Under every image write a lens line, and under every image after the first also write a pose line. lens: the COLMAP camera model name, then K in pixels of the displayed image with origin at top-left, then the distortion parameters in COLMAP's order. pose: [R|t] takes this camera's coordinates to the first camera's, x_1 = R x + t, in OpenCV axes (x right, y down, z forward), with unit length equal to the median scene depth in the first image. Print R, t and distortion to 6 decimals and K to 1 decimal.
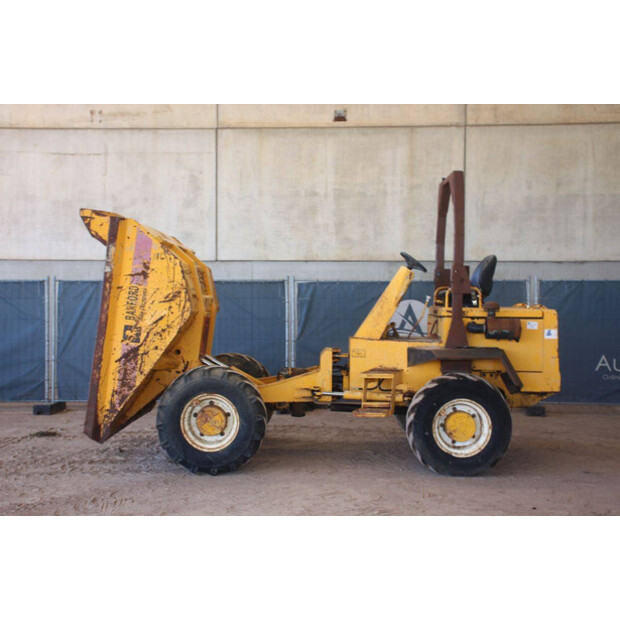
lens RADIAL K [[837.8, 0, 316.3], [0, 837.8, 312.0], [0, 0, 1]] dist [0.071631, 0.000000]
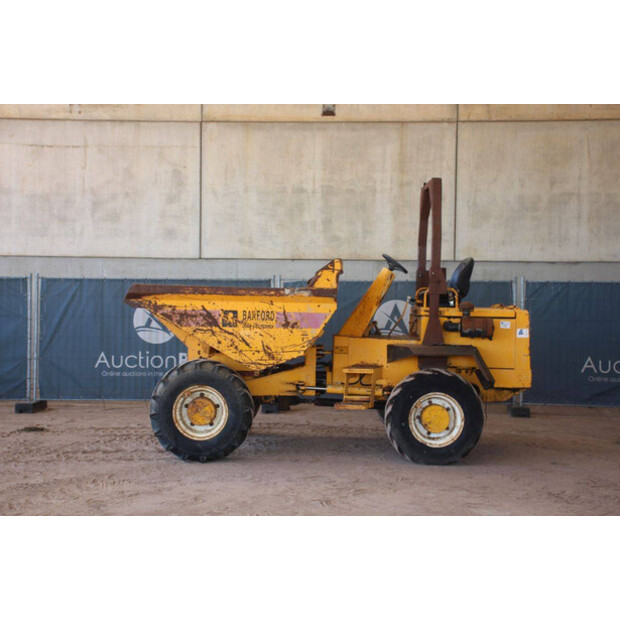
lens RADIAL K [[965.1, 0, 311.9], [0, 965.1, 316.5], [0, 0, 1]] dist [0.150122, 0.000000]
pose [[0.999943, 0.007908, 0.007231, 0.004616], [-0.007923, 0.999967, 0.001922, 0.005144], [-0.007215, -0.001979, 0.999972, -0.210406]]
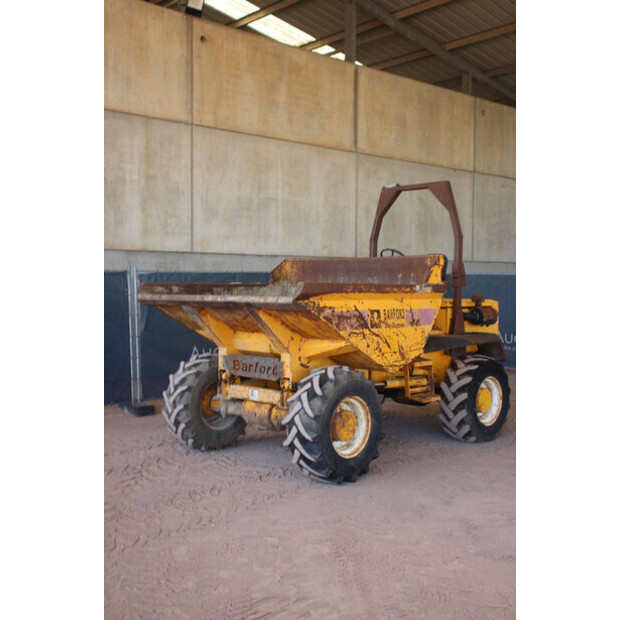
lens RADIAL K [[747.3, 0, 304.1], [0, 747.3, 307.3], [0, 0, 1]] dist [0.028261, 0.000000]
pose [[0.695385, -0.028043, 0.718090, -0.696788], [0.014157, 0.999579, 0.025326, -0.022684], [-0.718498, -0.007446, 0.695489, 0.414395]]
